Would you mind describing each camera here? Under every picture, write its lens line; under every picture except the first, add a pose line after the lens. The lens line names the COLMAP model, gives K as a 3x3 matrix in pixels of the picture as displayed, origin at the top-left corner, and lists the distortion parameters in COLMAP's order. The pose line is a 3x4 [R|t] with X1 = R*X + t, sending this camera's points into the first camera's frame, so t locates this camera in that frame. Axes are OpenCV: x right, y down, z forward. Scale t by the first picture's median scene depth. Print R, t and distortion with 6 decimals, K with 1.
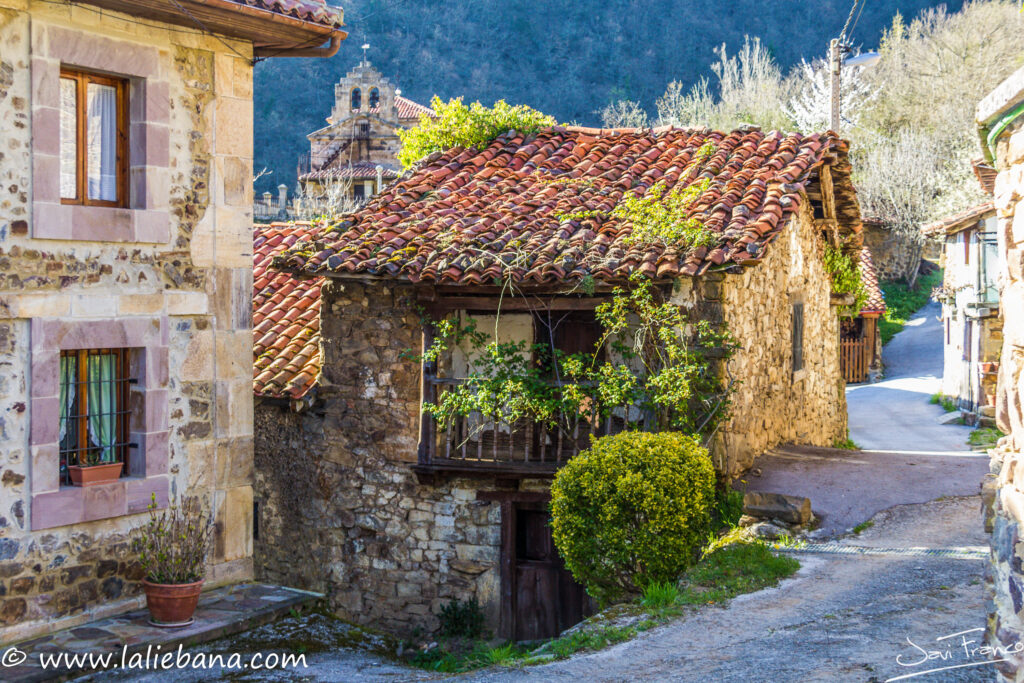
lens RADIAL K [[1479.4, 0, 512.0], [0, 1479.4, 341.5], [0, 0, 1]] dist [0.012006, -0.007963]
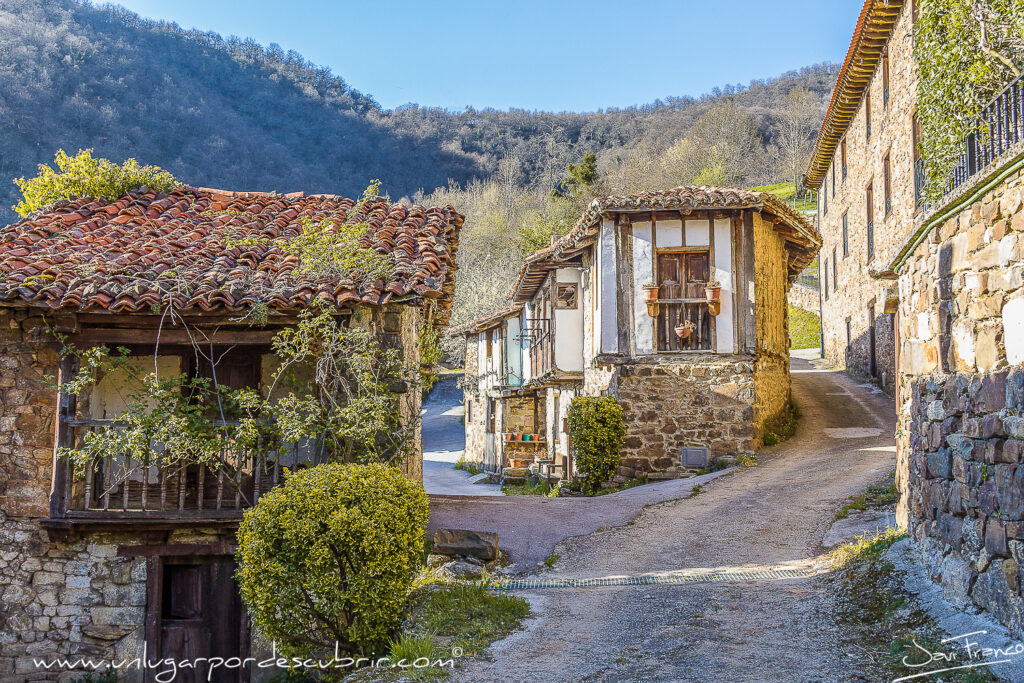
lens RADIAL K [[1062.6, 0, 512.0], [0, 1062.6, 341.5], [0, 0, 1]] dist [-0.027232, 0.016630]
pose [[0.920399, 0.025873, 0.390124, -0.057499], [0.012078, 0.995450, -0.094514, 0.040581], [-0.390795, 0.091703, 0.915899, 0.303112]]
